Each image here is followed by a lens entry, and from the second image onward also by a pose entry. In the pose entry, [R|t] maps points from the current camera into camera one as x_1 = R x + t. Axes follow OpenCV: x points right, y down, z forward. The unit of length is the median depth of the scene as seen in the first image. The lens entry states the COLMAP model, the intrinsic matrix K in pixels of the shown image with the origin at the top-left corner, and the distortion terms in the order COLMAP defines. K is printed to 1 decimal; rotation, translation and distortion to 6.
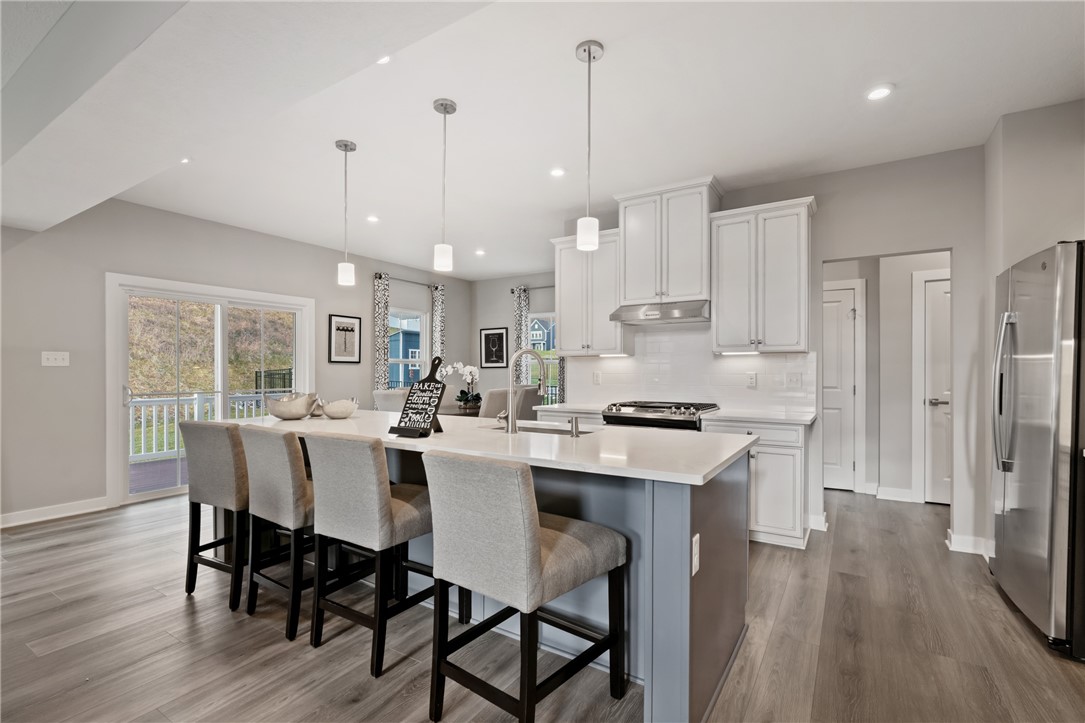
lens RADIAL K [[489.9, 0, 547.6], [0, 489.9, 371.2], [0, 0, 1]] dist [0.001232, 0.000330]
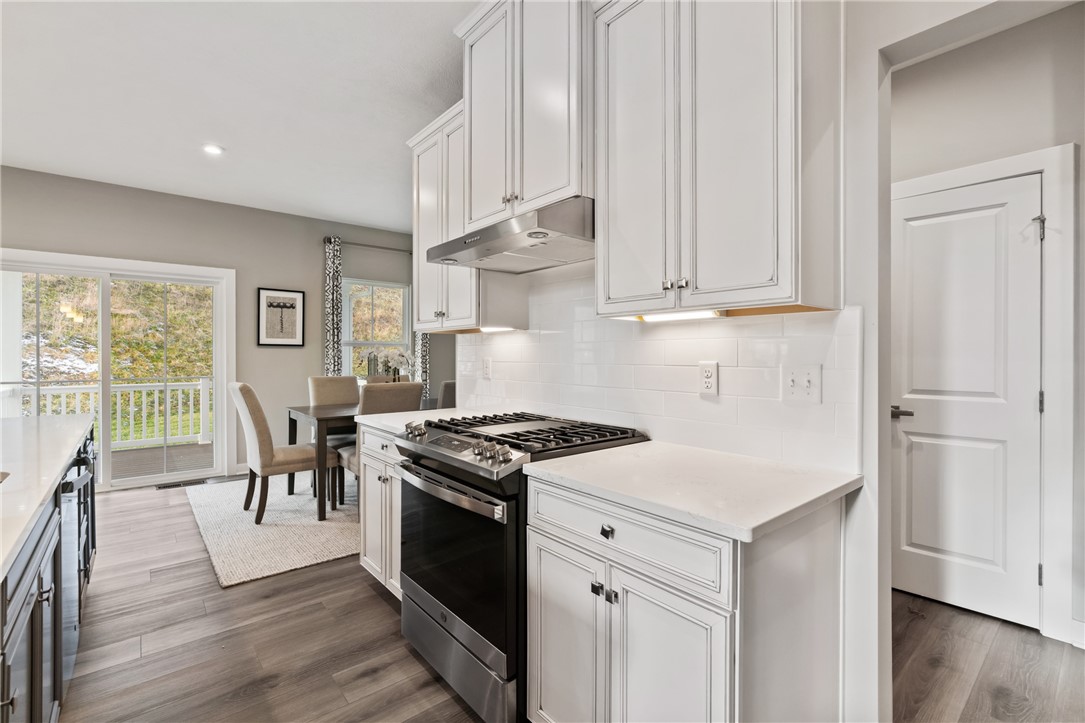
lens RADIAL K [[489.9, 0, 540.6], [0, 489.9, 353.5], [0, 0, 1]] dist [0.001232, 0.000330]
pose [[0.952960, -0.001075, -0.303095, 0.260150], [0.000299, 0.999997, -0.002605, -0.002208], [0.303096, 0.002392, 0.952957, 0.349500]]
